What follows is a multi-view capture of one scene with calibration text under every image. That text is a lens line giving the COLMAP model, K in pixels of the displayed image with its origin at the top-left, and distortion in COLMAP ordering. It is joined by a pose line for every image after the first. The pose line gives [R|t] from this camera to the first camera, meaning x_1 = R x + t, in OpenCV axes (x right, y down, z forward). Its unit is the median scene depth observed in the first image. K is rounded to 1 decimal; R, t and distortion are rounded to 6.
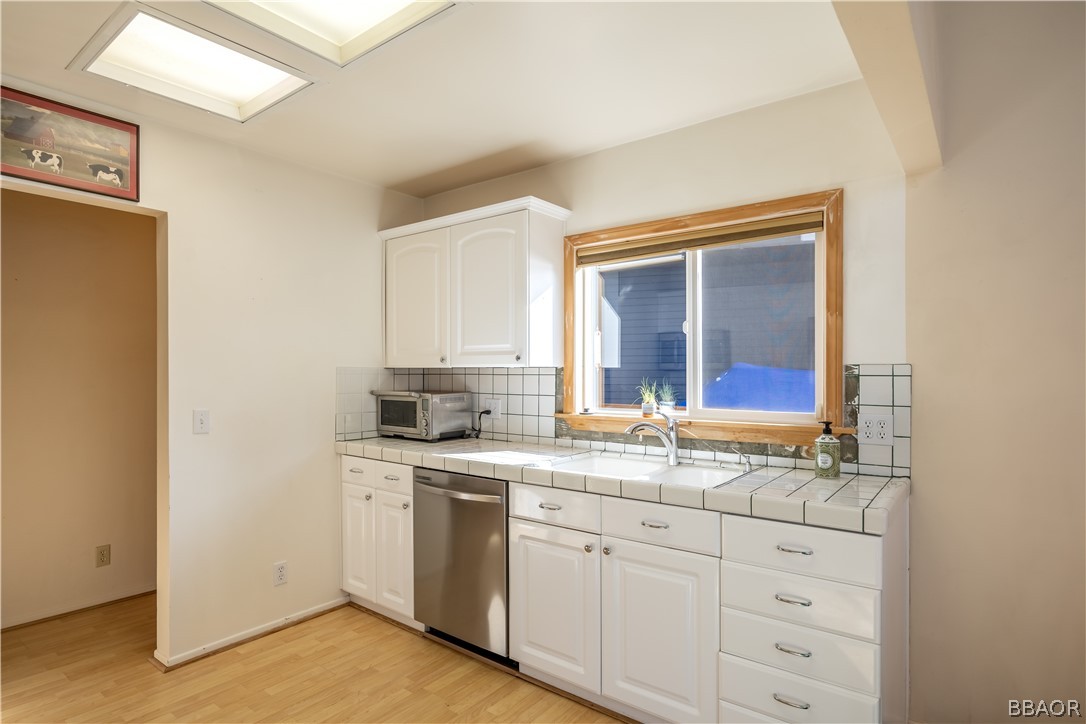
lens RADIAL K [[576.5, 0, 542.4], [0, 576.5, 365.3], [0, 0, 1]] dist [-0.002594, -0.000427]
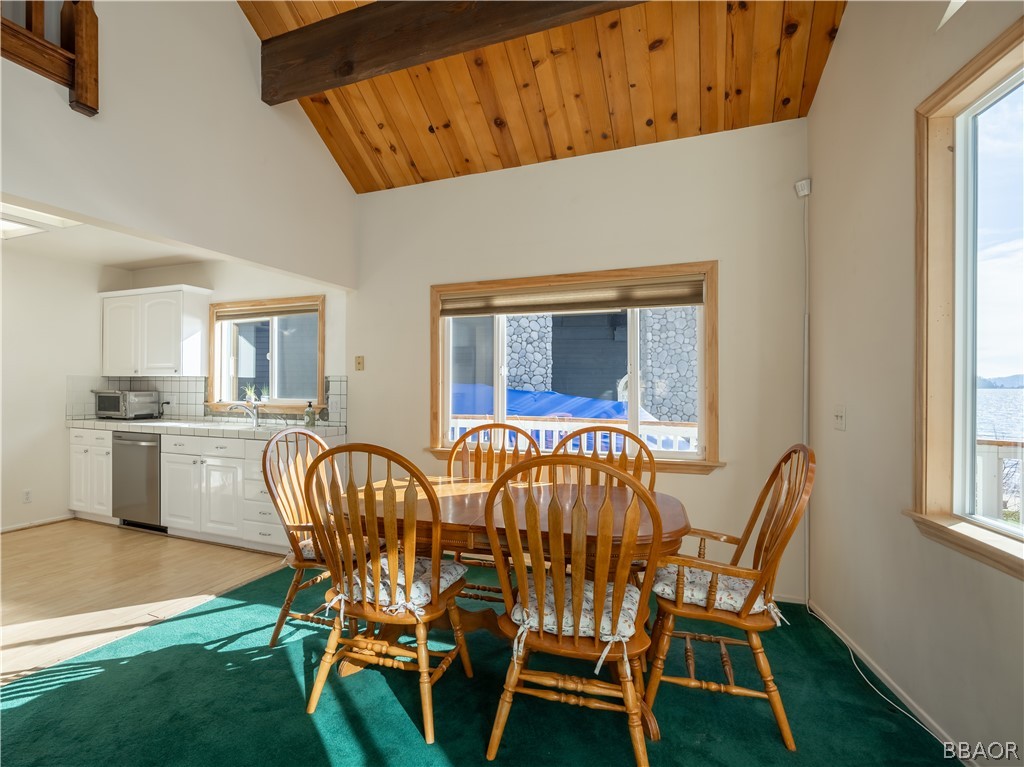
lens RADIAL K [[555.0, 0, 451.9], [0, 555.0, 377.8], [0, 0, 1]] dist [-0.007545, 0.001299]
pose [[0.975047, 0.010270, 0.221759, 0.392972], [-0.009403, 0.999943, -0.004962, 0.008101], [-0.221798, 0.002753, 0.975089, -0.849921]]
